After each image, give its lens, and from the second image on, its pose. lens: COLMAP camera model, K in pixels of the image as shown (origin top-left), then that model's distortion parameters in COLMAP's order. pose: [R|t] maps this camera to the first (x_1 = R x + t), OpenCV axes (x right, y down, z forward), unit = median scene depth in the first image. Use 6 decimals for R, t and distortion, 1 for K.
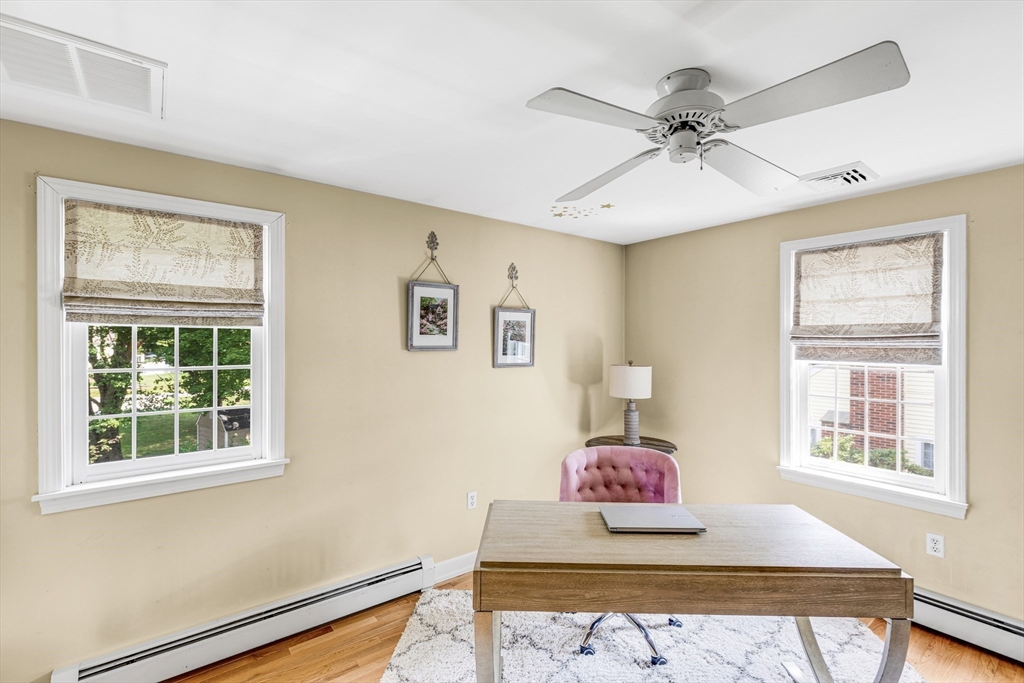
lens RADIAL K [[466.9, 0, 516.3], [0, 466.9, 337.2], [0, 0, 1]] dist [0.004171, 0.000588]
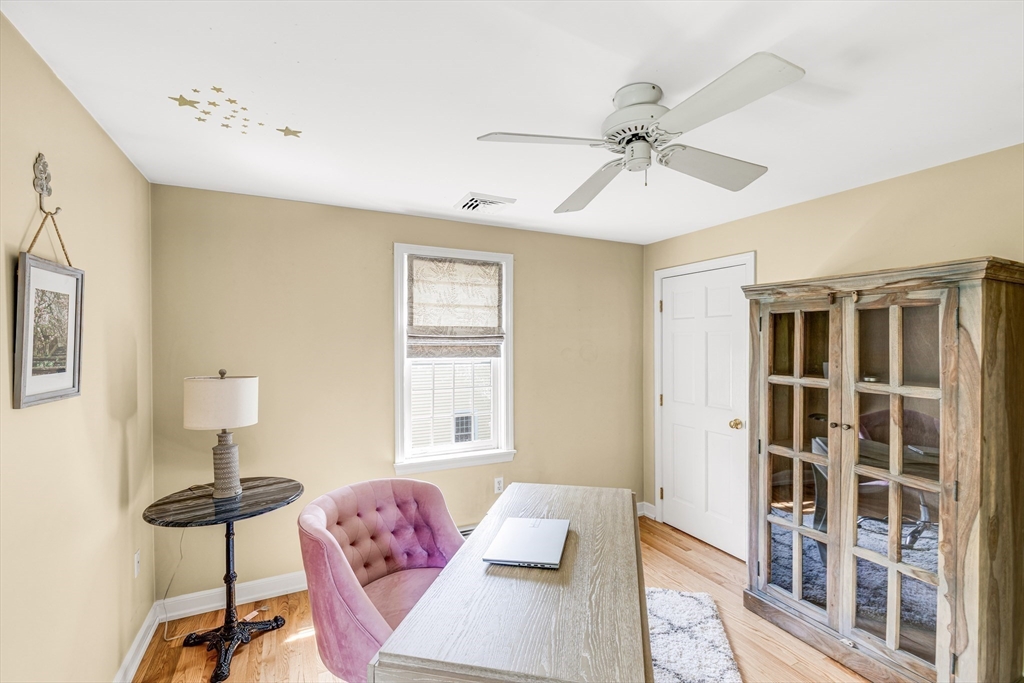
lens RADIAL K [[466.9, 0, 521.3], [0, 466.9, 341.1], [0, 0, 1]] dist [0.004171, 0.000588]
pose [[0.180851, -0.000996, 0.983510, -0.407396], [-0.008878, 0.999957, 0.002645, 0.005415], [-0.983470, -0.009210, 0.180835, 0.592380]]
